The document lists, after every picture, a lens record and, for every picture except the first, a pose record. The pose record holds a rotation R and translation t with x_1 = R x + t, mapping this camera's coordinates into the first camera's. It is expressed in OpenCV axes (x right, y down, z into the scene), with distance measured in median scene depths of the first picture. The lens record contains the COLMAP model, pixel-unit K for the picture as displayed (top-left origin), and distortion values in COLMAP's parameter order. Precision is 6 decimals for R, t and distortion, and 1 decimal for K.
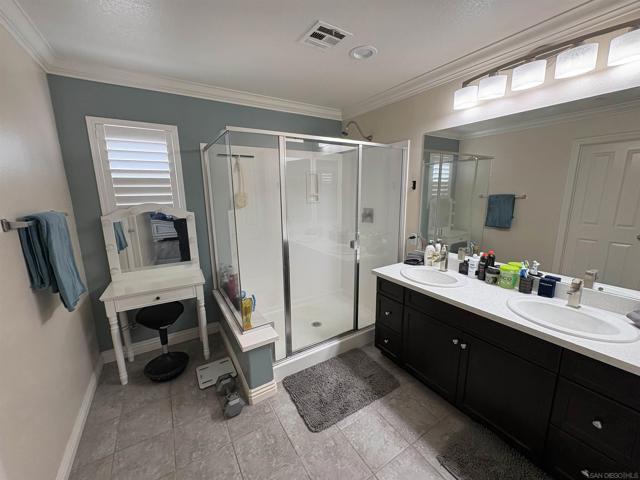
lens RADIAL K [[255.1, 0, 322.2], [0, 255.1, 239.6], [0, 0, 1]] dist [0.000343, 0.000117]
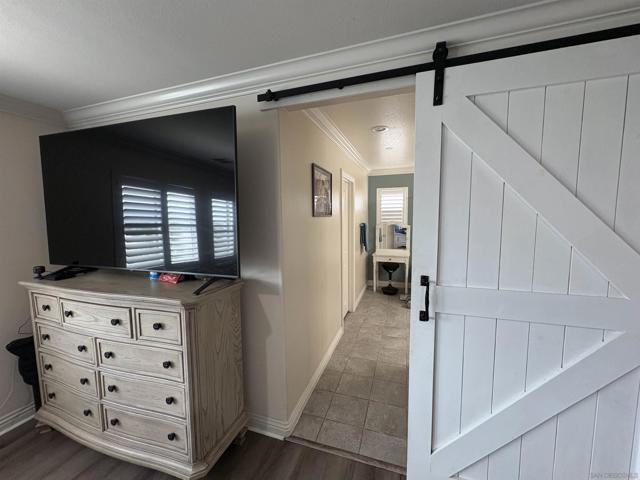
lens RADIAL K [[255.1, 0, 322.8], [0, 255.1, 237.0], [0, 0, 1]] dist [0.000343, 0.000117]
pose [[0.634091, 0.064214, -0.770588, 0.769138], [-0.143484, 0.989010, -0.035653, 0.189722], [0.759830, 0.133174, 0.636336, -1.012573]]
